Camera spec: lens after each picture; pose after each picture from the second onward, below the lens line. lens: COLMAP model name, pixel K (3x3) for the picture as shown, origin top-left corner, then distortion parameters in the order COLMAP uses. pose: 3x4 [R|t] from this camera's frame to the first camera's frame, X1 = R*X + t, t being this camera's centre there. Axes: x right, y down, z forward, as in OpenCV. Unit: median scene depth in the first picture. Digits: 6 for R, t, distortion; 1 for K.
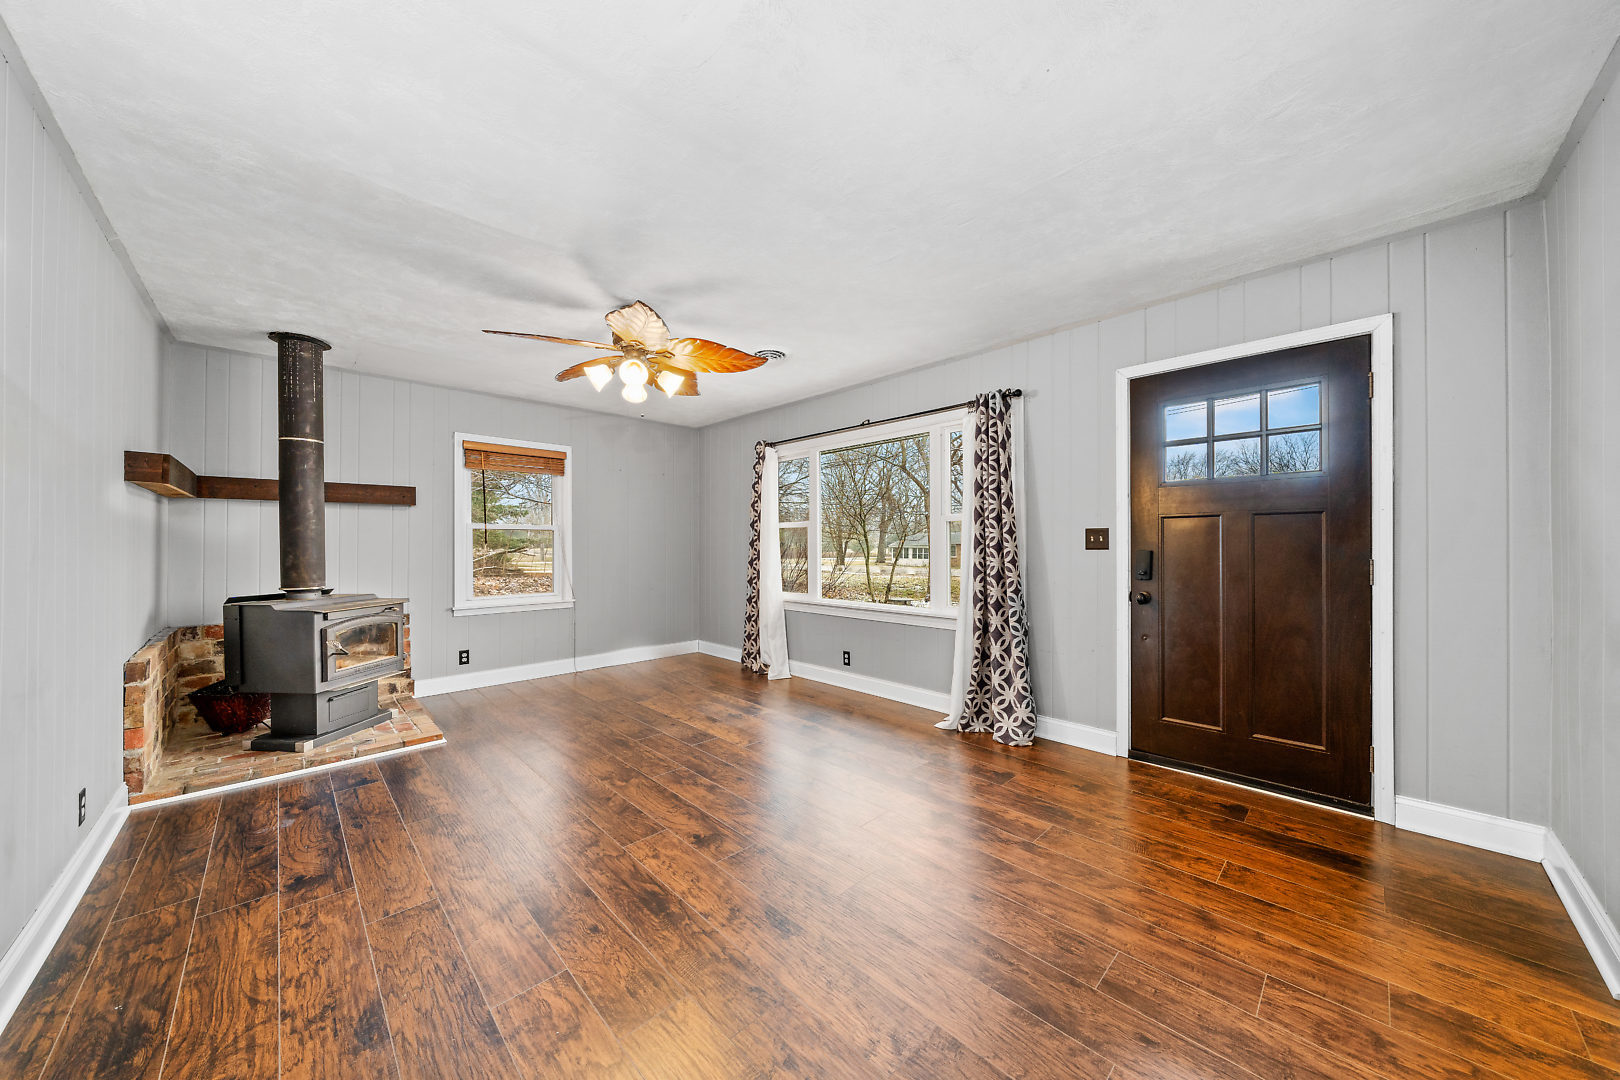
lens RADIAL K [[550.5, 0, 802.6], [0, 550.5, 540.7], [0, 0, 1]] dist [-0.006100, 0.000270]
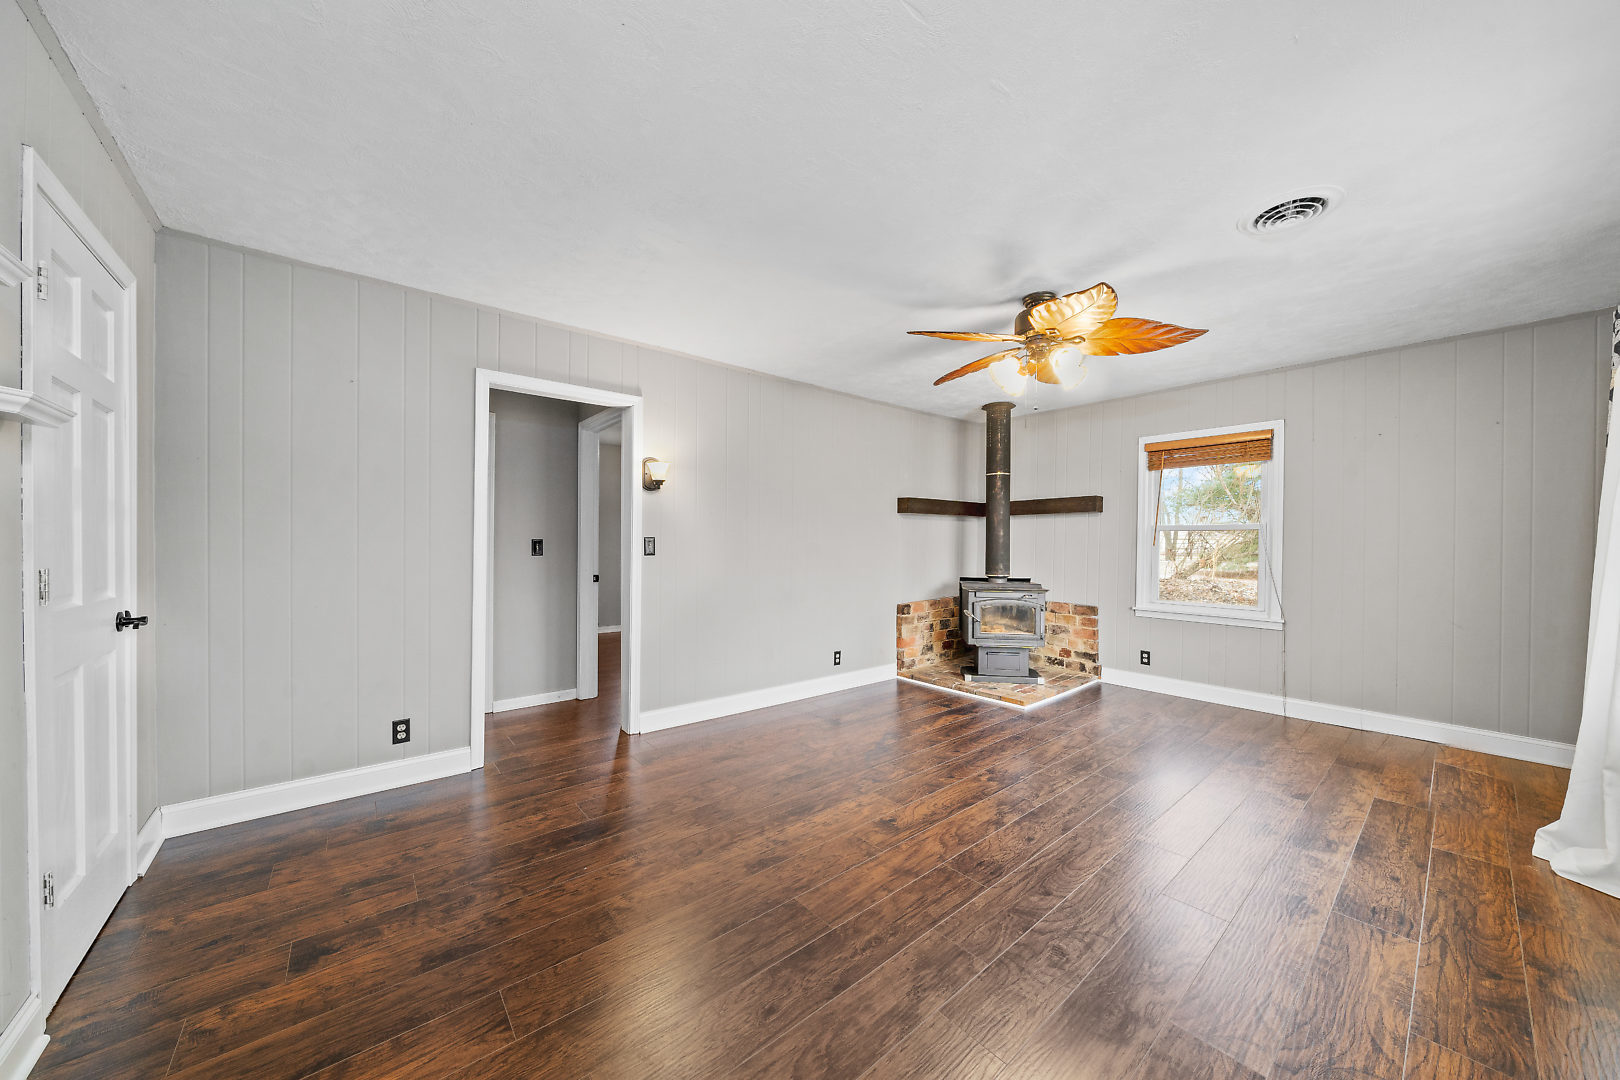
lens RADIAL K [[550.5, 0, 809.4], [0, 550.5, 533.2], [0, 0, 1]] dist [-0.006100, 0.000270]
pose [[-0.069696, -0.017079, -0.997422, 0.602636], [-0.000321, 0.999854, -0.017098, -0.000123], [0.997568, -0.000872, -0.069692, 0.617316]]
